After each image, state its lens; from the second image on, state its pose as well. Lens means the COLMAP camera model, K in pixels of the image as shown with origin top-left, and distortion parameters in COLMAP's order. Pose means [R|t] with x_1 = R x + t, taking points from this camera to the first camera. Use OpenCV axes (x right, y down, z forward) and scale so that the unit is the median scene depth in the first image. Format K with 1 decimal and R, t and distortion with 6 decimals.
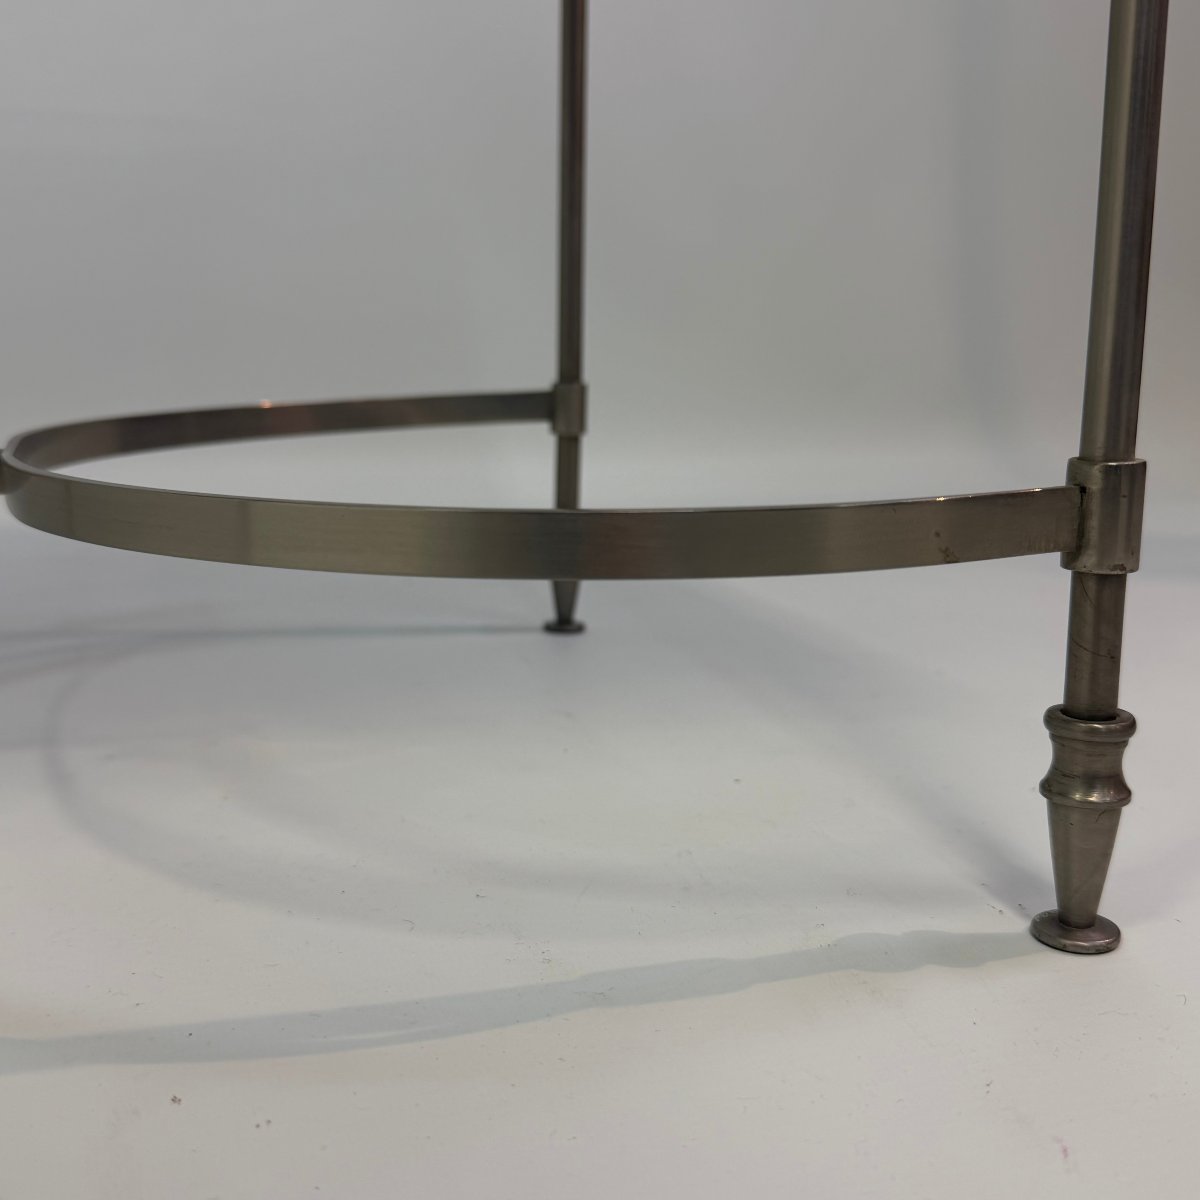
lens RADIAL K [[1427.6, 0, 600.0], [0, 1427.6, 600.0], [0, 0, 1]] dist [0.023612, 0.021706]
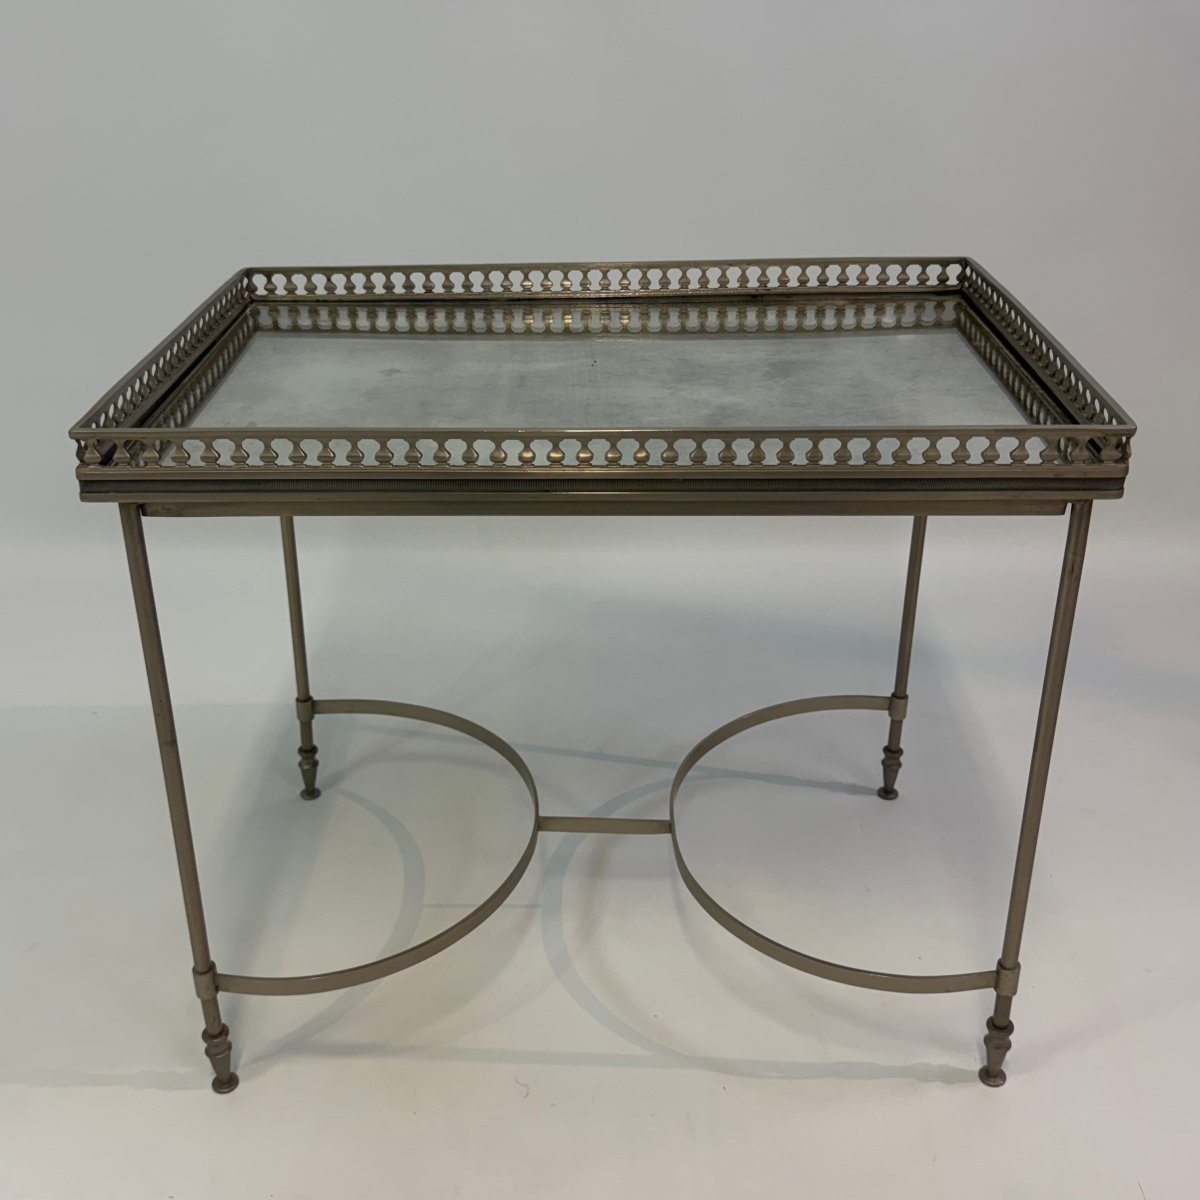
lens RADIAL K [[1297.7, 0, 600.0], [0, 1297.7, 600.0], [0, 0, 1]] dist [0.177618, -0.419159]
pose [[0.941414, 0.128656, -0.311749, 0.296924], [-0.035988, 0.957421, 0.286442, -1.658601], [0.335328, -0.258442, 0.905960, -1.763026]]
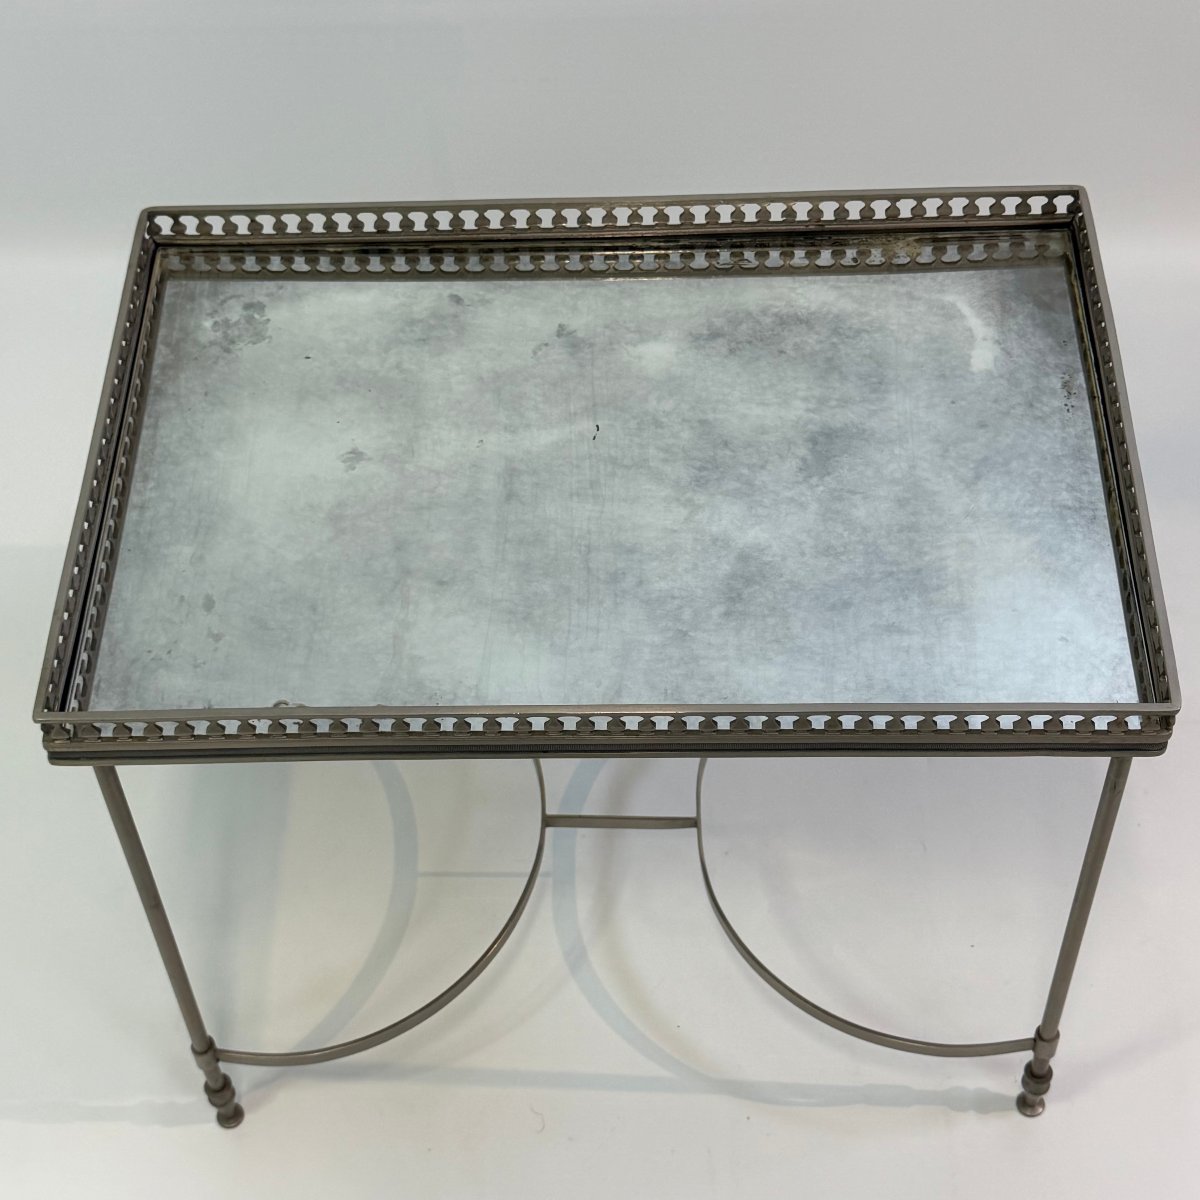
lens RADIAL K [[2064.1, 0, 600.0], [0, 2064.1, 600.0], [0, 0, 1]] dist [0.117766, 0.039933]
pose [[0.939491, 0.233466, -0.250697, 0.343096], [-0.011710, 0.753267, 0.657611, -3.616782], [0.342372, -0.614884, 0.710421, -1.887819]]
